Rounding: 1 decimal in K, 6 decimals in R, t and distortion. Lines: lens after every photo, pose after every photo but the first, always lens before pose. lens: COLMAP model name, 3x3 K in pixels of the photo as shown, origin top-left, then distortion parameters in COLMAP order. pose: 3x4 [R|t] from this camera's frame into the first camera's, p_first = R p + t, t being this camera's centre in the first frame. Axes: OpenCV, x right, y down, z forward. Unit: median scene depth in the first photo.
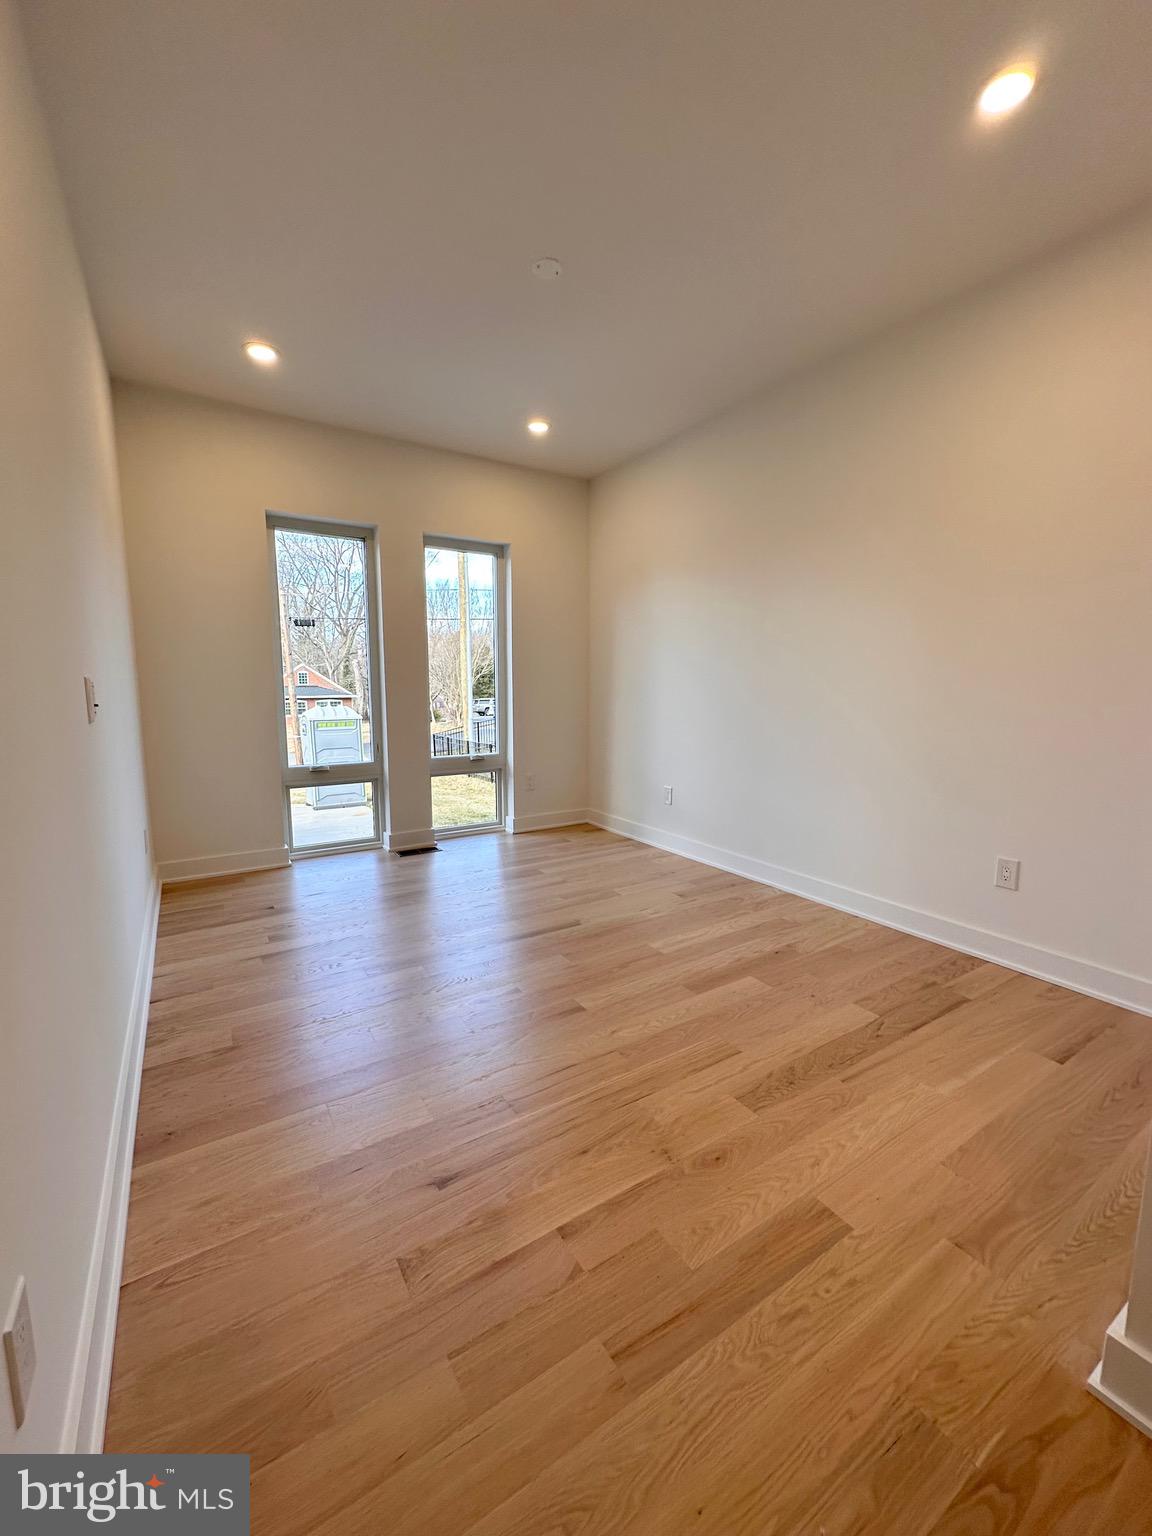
lens RADIAL K [[613.3, 0, 575.3], [0, 613.3, 768.1], [0, 0, 1]] dist [-0.004128, 0.000983]
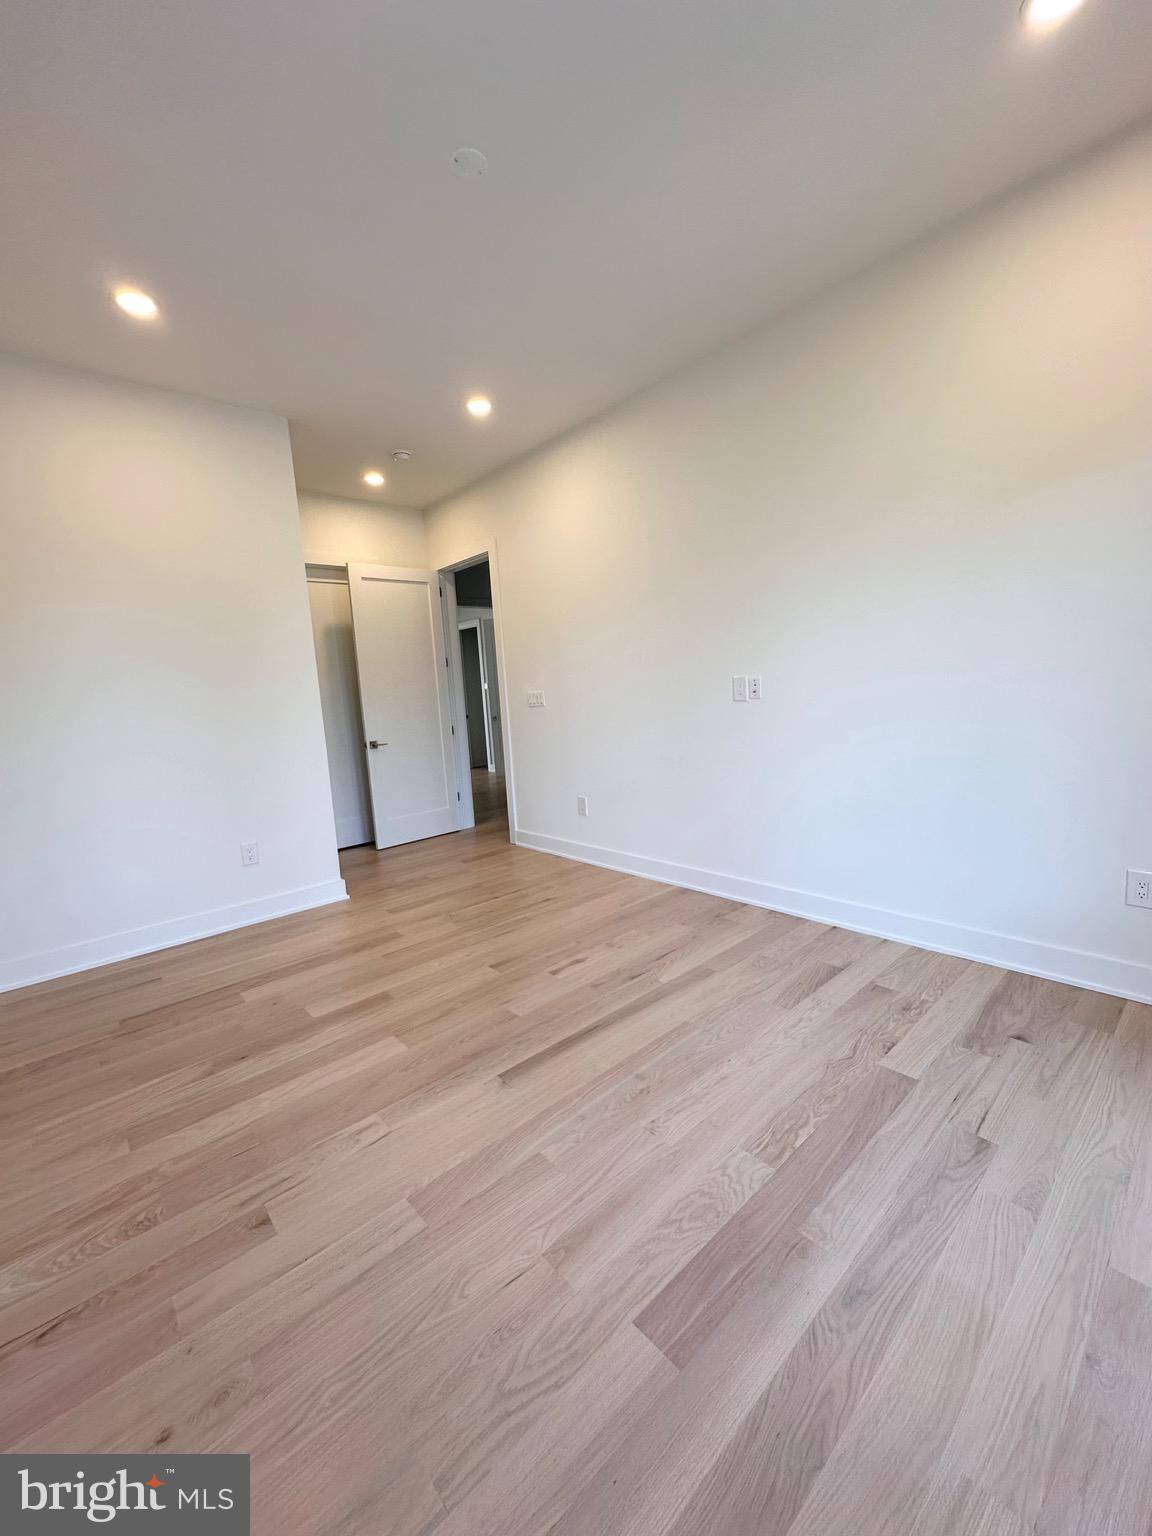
lens RADIAL K [[613.3, 0, 575.6], [0, 613.3, 768.1], [0, 0, 1]] dist [-0.004128, 0.000983]
pose [[-0.984621, 0.080917, -0.154835, 0.005129], [0.038167, 0.964494, 0.261333, -0.269184], [0.170484, 0.251404, -0.952749, 1.917202]]
